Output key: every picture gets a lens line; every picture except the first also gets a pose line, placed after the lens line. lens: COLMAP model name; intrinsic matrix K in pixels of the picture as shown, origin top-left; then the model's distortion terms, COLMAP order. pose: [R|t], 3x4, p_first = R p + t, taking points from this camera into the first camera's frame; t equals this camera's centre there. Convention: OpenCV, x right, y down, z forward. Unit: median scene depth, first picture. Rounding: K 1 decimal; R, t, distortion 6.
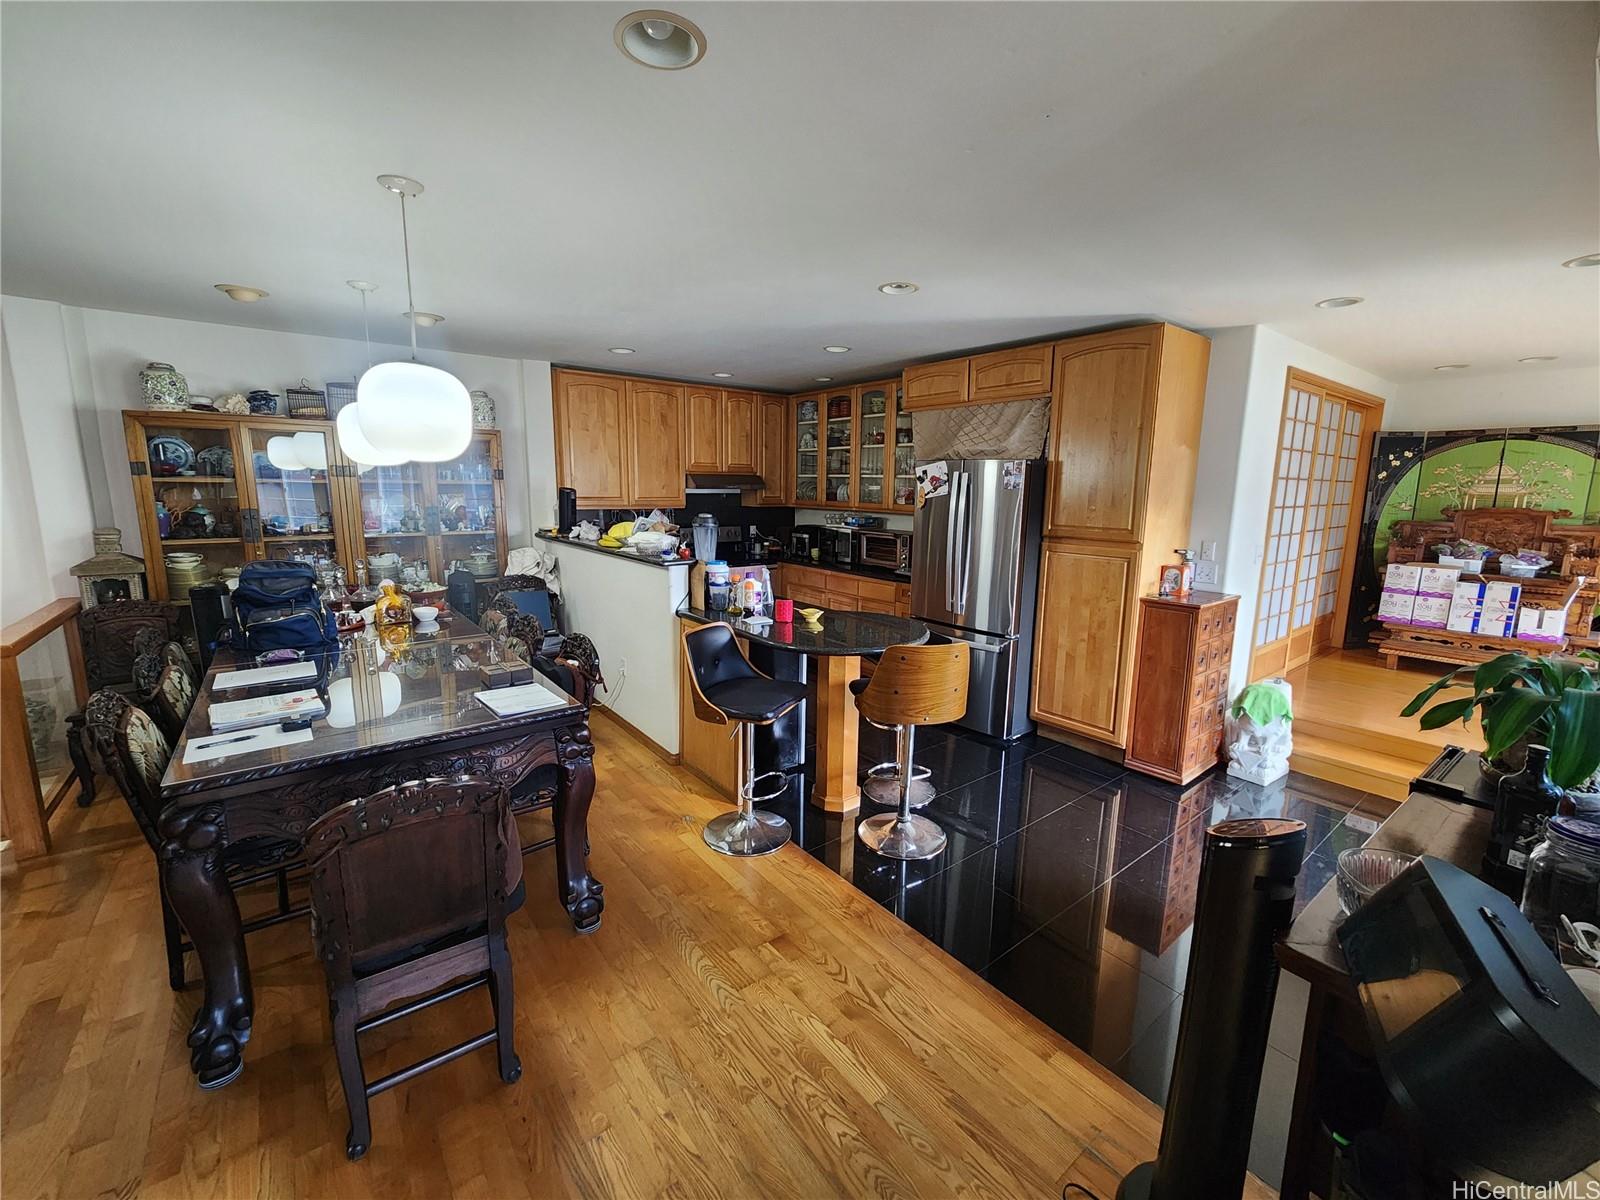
lens RADIAL K [[654.4, 0, 811.2], [0, 654.4, 599.1], [0, 0, 1]] dist [-0.001186, 0.000265]
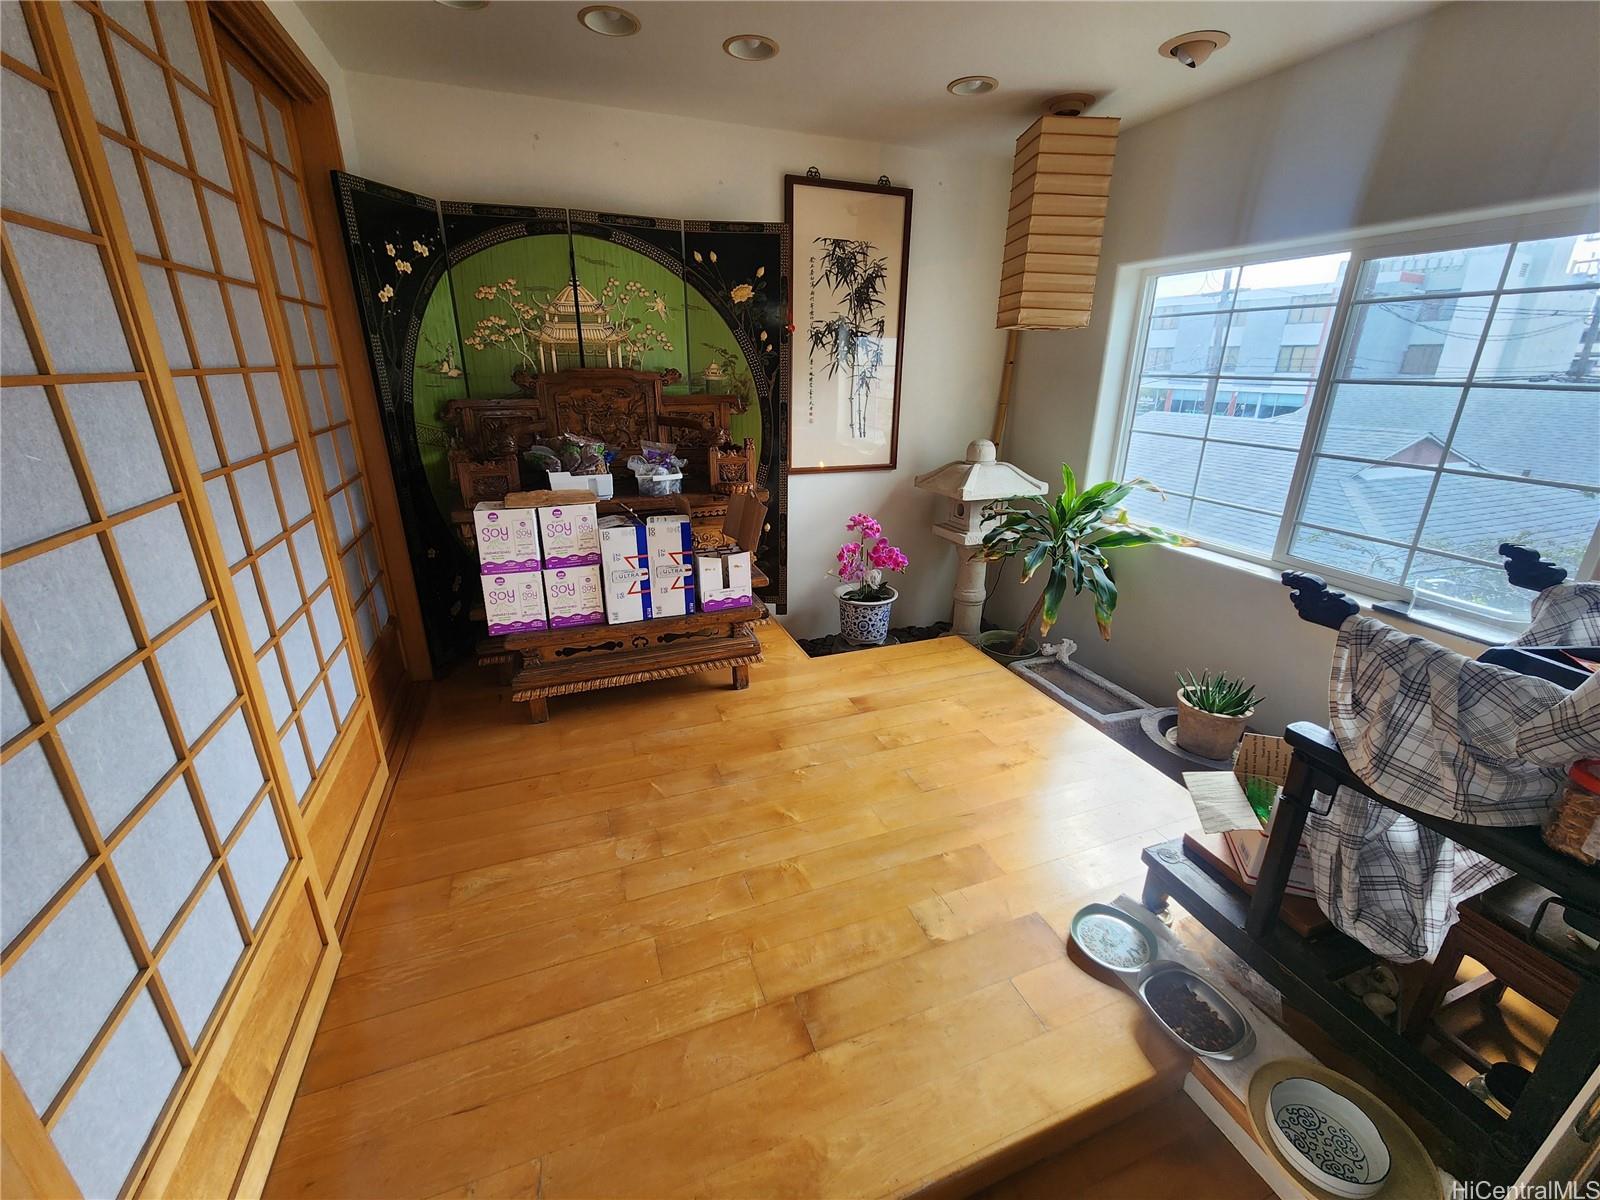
lens RADIAL K [[654.4, 0, 803.4], [0, 654.4, 590.0], [0, 0, 1]] dist [-0.001186, 0.000265]
pose [[0.298590, -0.327987, 0.896253, 0.543511], [0.155818, 0.943245, 0.293273, -0.096679], [-0.941576, 0.052084, 0.332749, 0.652995]]
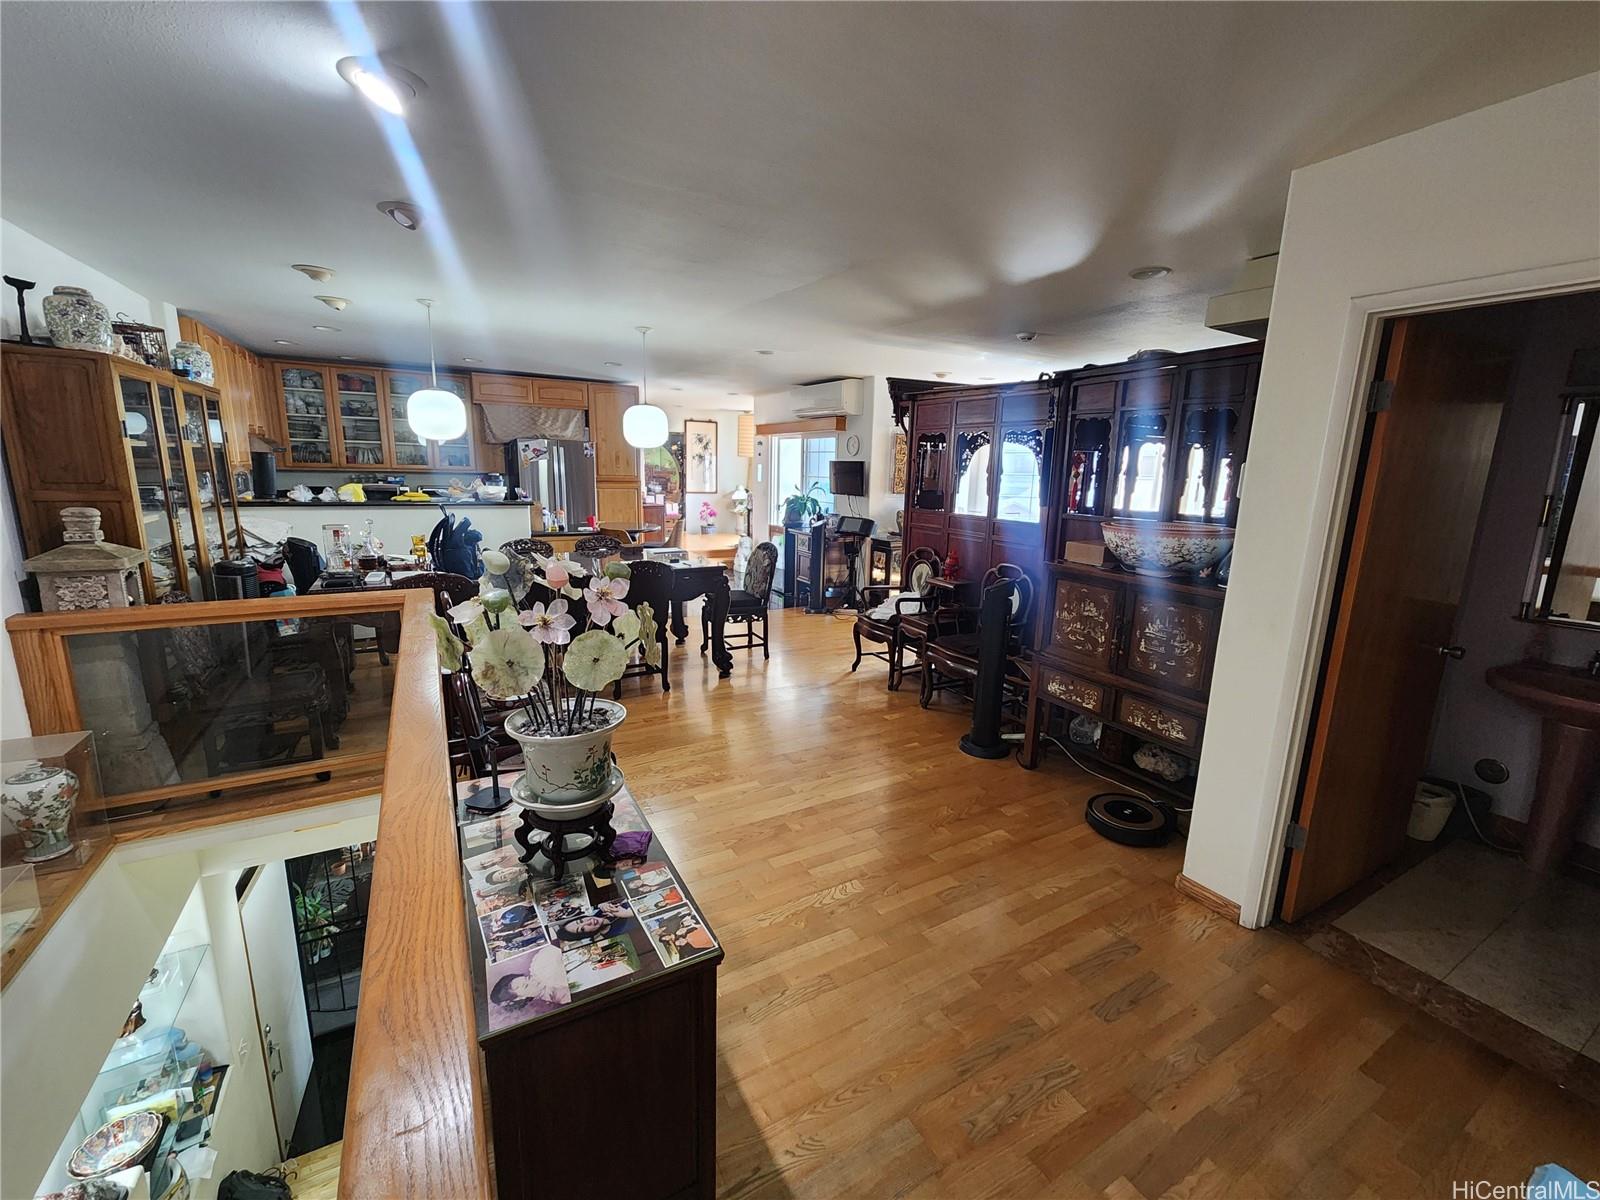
lens RADIAL K [[654.4, 0, 806.5], [0, 654.4, 597.0], [0, 0, 1]] dist [-0.001186, 0.000265]
pose [[0.144784, -0.205115, 0.967970, -1.503952], [0.139569, 0.972730, 0.185248, -0.014591], [-0.979570, 0.108278, 0.169464, -0.028788]]
